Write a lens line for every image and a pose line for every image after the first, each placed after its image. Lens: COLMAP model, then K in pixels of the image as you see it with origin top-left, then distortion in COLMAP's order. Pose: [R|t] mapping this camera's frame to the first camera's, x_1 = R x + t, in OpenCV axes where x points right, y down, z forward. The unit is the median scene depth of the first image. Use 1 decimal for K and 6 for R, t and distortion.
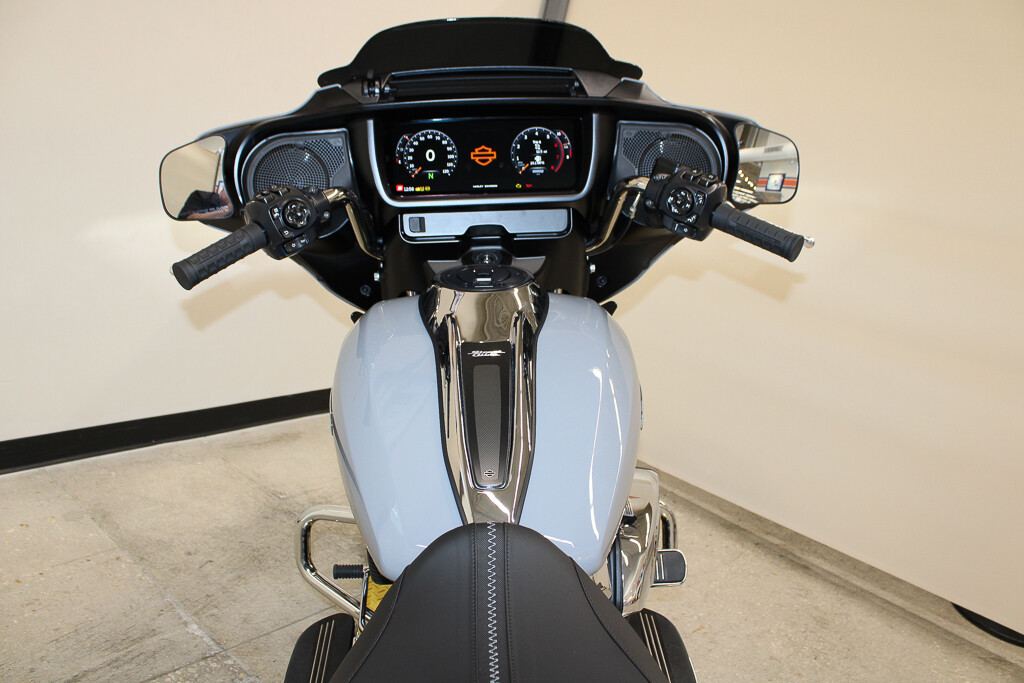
lens RADIAL K [[837.9, 0, 512.0], [0, 837.9, 341.5], [0, 0, 1]] dist [-0.166179, 0.131913]
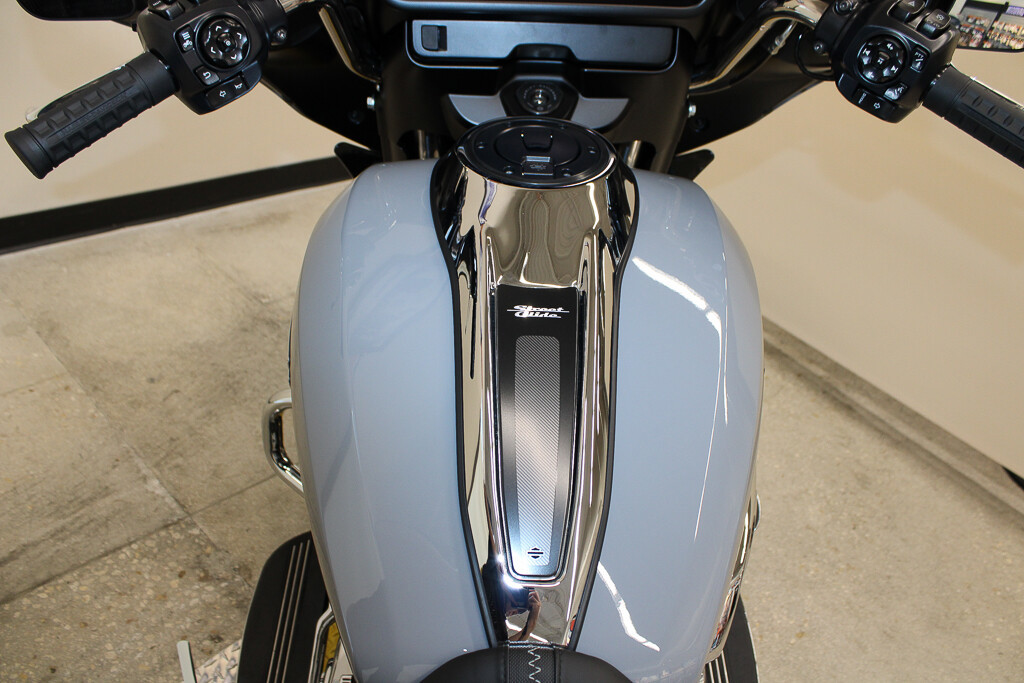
lens RADIAL K [[837.9, 0, 512.0], [0, 837.9, 341.5], [0, 0, 1]] dist [-0.166179, 0.131913]
pose [[0.997463, 0.071166, 0.001425, -0.024864], [-0.067741, 0.942931, 0.326026, -0.081766], [0.021858, -0.325295, 0.945360, 0.214058]]
